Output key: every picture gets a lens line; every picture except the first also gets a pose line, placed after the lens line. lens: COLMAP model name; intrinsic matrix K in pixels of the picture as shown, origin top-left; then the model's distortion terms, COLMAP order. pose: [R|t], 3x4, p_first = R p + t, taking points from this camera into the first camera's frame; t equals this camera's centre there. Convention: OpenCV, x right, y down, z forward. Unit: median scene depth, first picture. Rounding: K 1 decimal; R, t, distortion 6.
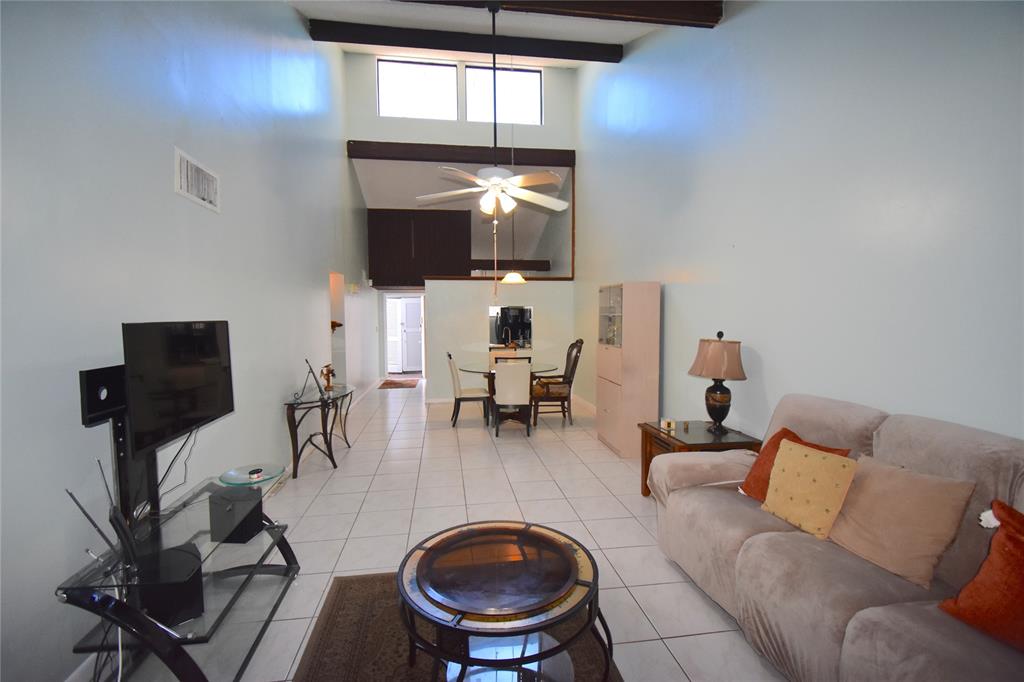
lens RADIAL K [[452.2, 0, 509.8], [0, 452.2, 338.5], [0, 0, 1]] dist [0.023769, -0.028594]
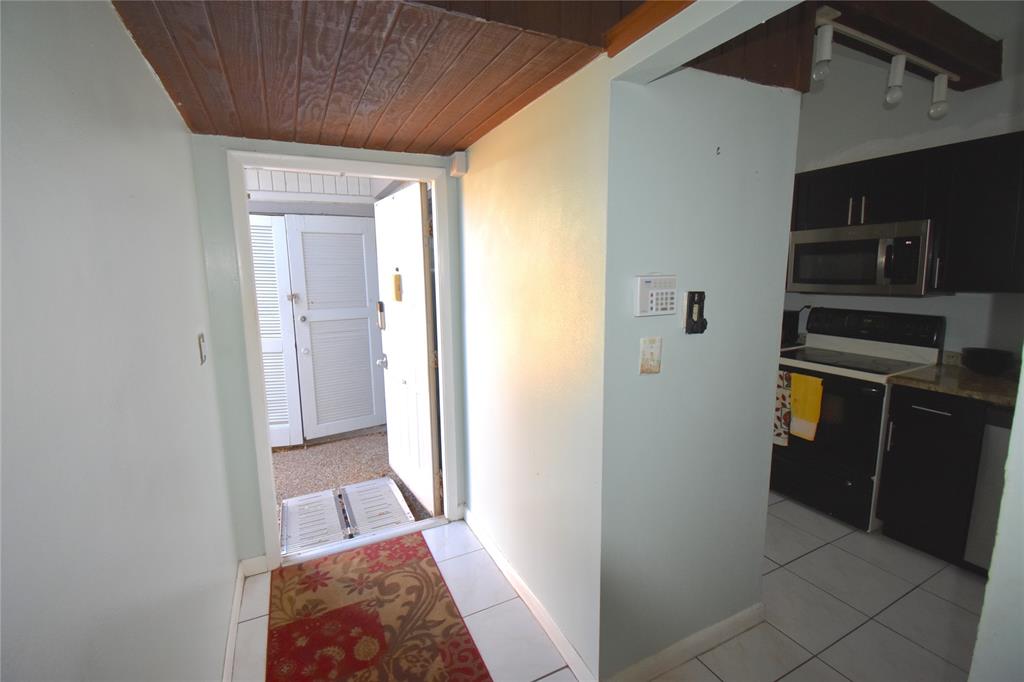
lens RADIAL K [[452.2, 0, 509.8], [0, 452.2, 338.5], [0, 0, 1]] dist [0.023769, -0.028594]
pose [[0.951530, -0.053703, 0.302831, -0.497156], [0.024466, 0.994734, 0.099529, -0.080918], [-0.306581, -0.087296, 0.947833, 1.689943]]
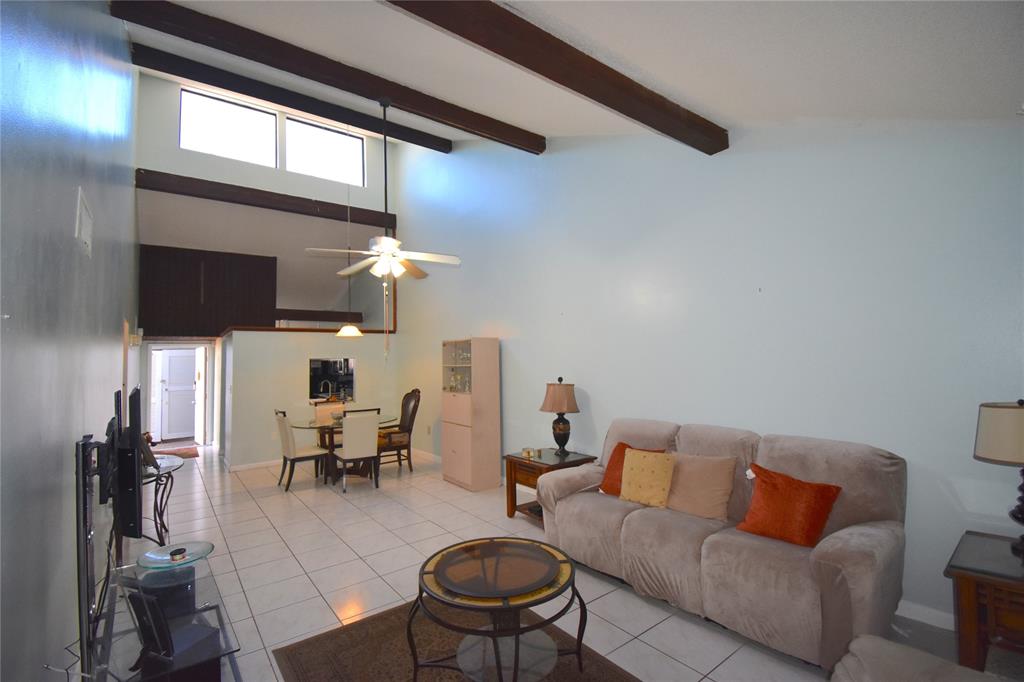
lens RADIAL K [[452.2, 0, 509.8], [0, 452.2, 338.5], [0, 0, 1]] dist [0.023769, -0.028594]
pose [[0.874400, 0.008638, 0.485129, -0.228123], [0.044135, 0.994281, -0.097253, -0.004182], [-0.483195, 0.106449, 0.869018, -0.069345]]
